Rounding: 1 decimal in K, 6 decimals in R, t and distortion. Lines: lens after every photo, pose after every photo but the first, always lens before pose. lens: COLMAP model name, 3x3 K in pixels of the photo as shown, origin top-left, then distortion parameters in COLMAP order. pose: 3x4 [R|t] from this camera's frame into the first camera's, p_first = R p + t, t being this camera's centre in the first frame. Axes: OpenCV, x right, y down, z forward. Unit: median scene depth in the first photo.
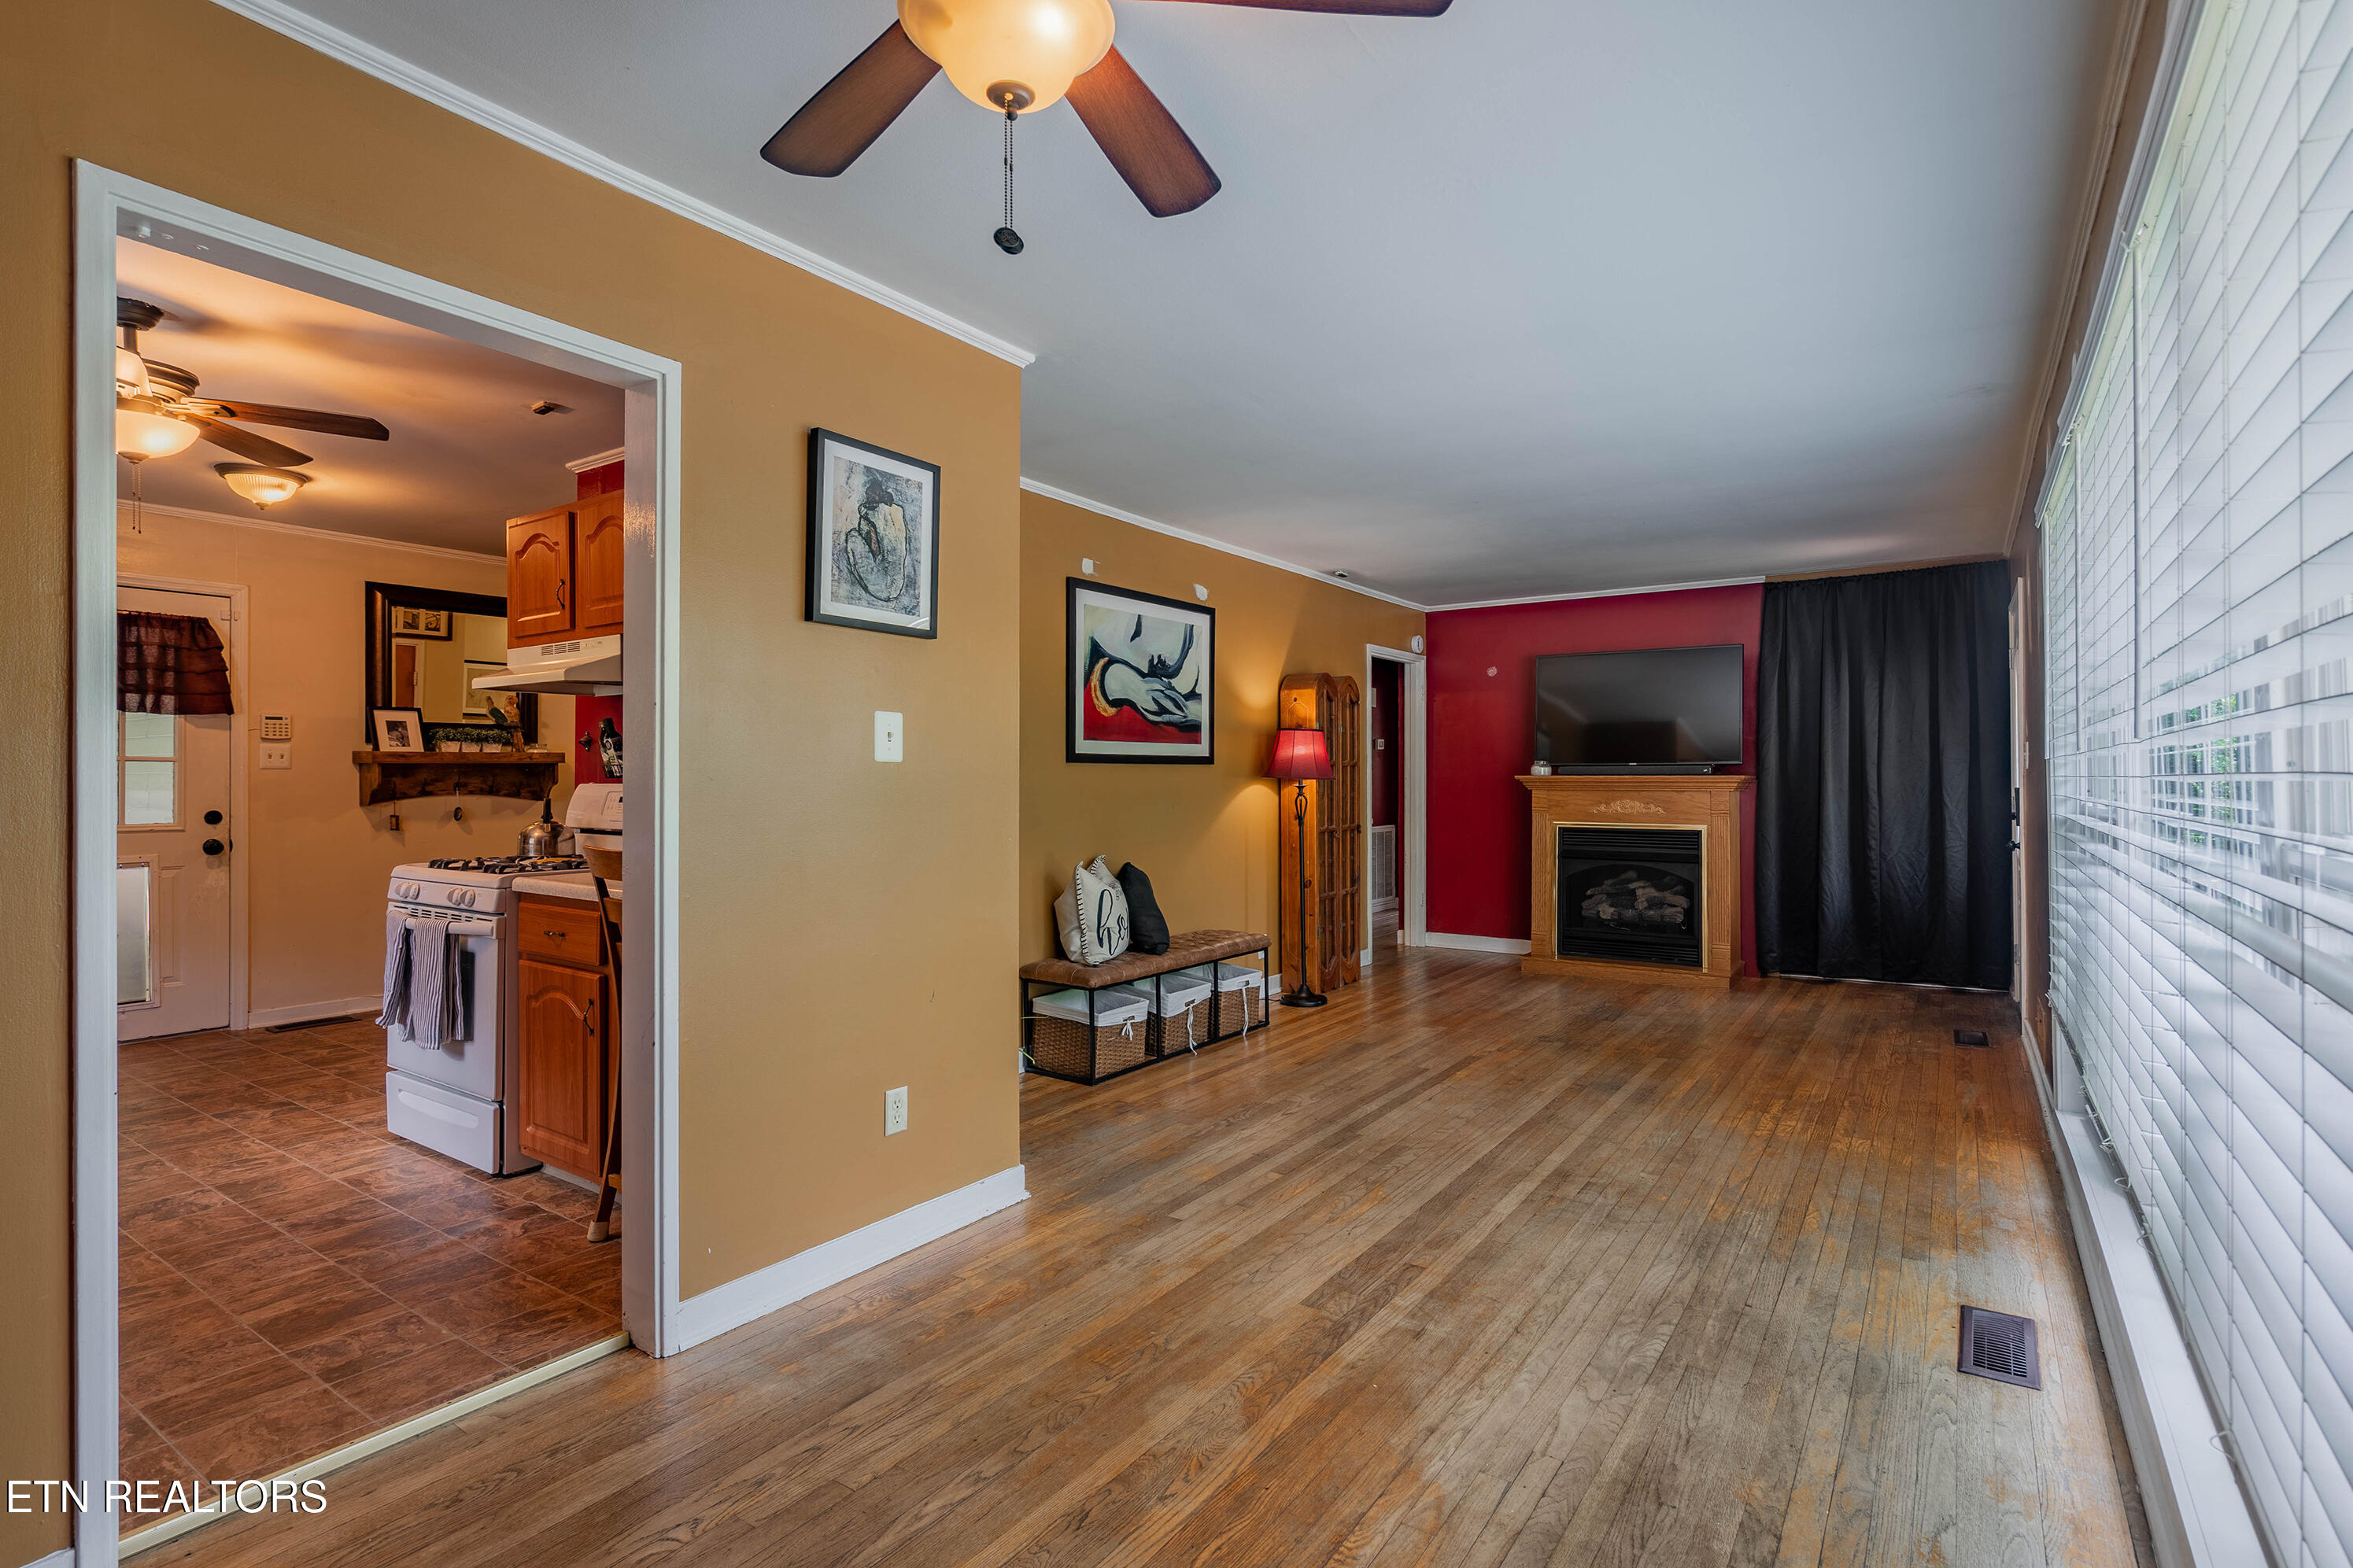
lens RADIAL K [[1089.7, 0, 1178.2], [0, 1089.7, 776.6], [0, 0, 1]] dist [0.004465, 0.000612]
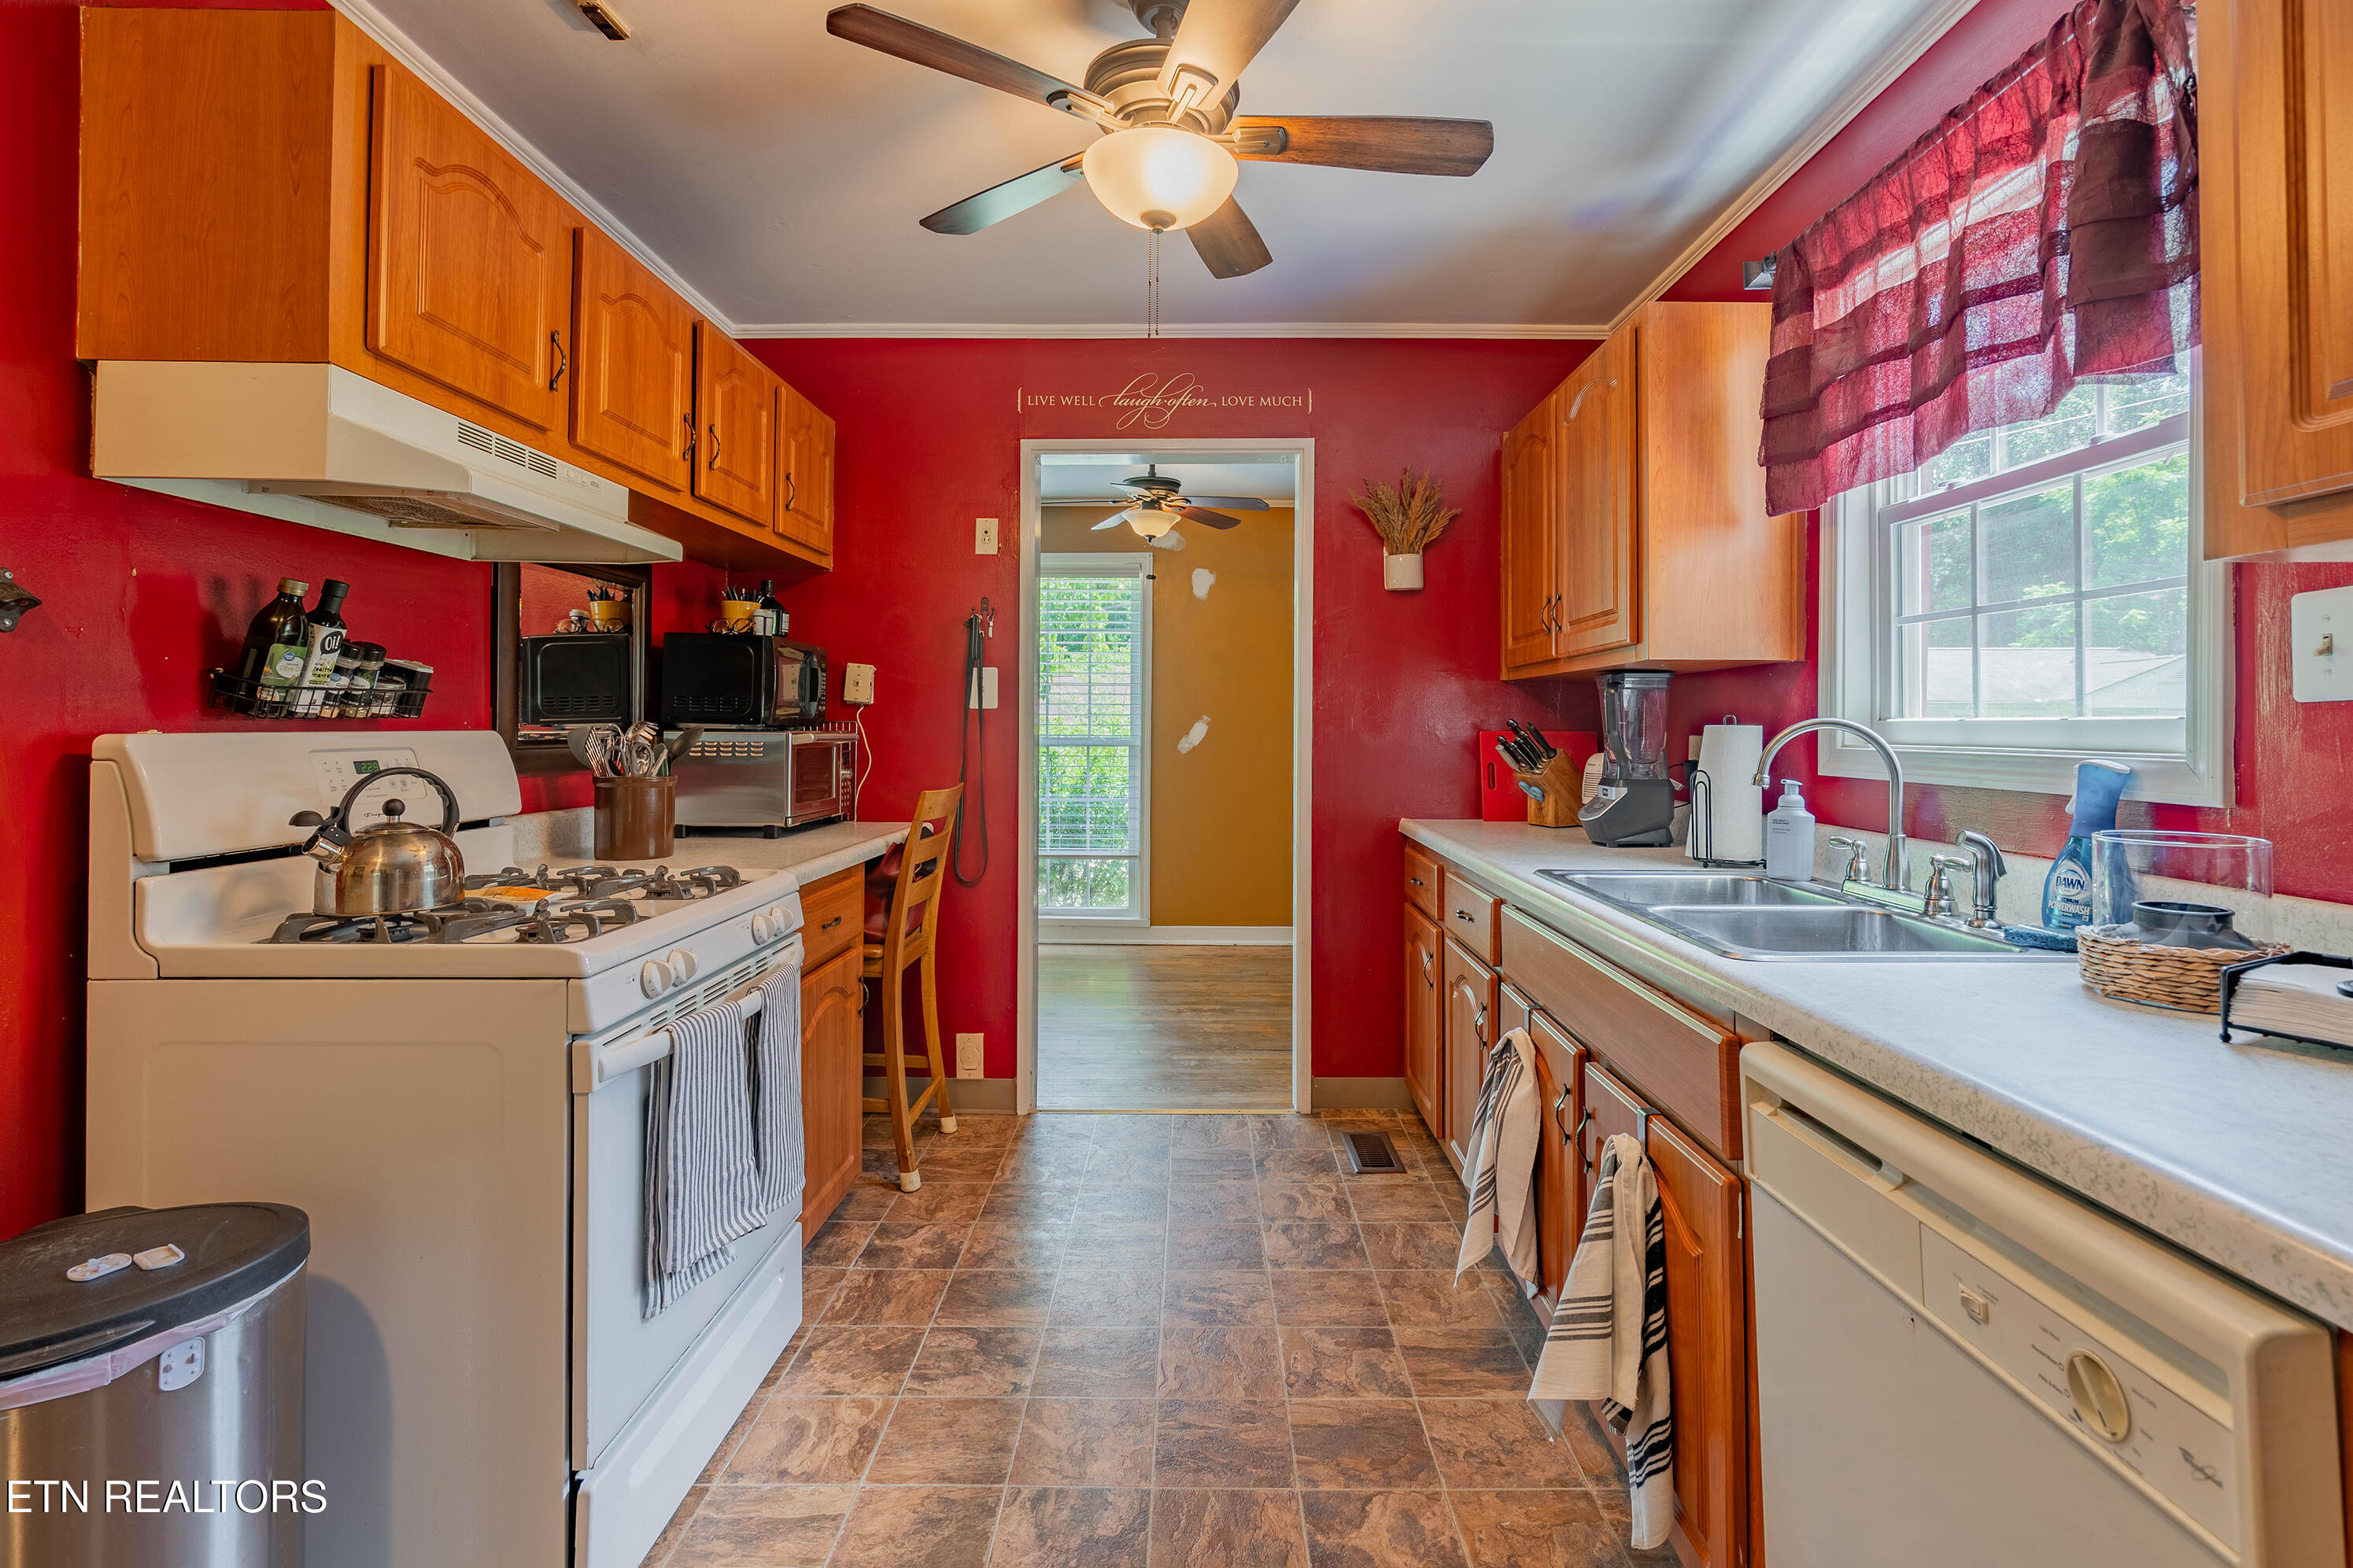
lens RADIAL K [[1103.6, 0, 1196.1], [0, 1103.6, 707.5], [0, 0, 1]] dist [-0.003754, 0.001372]
pose [[-0.562471, 0.013486, 0.826707, -0.952301], [-0.006645, 0.999761, -0.020830, 0.002740], [-0.826790, -0.017209, -0.562247, 0.854163]]
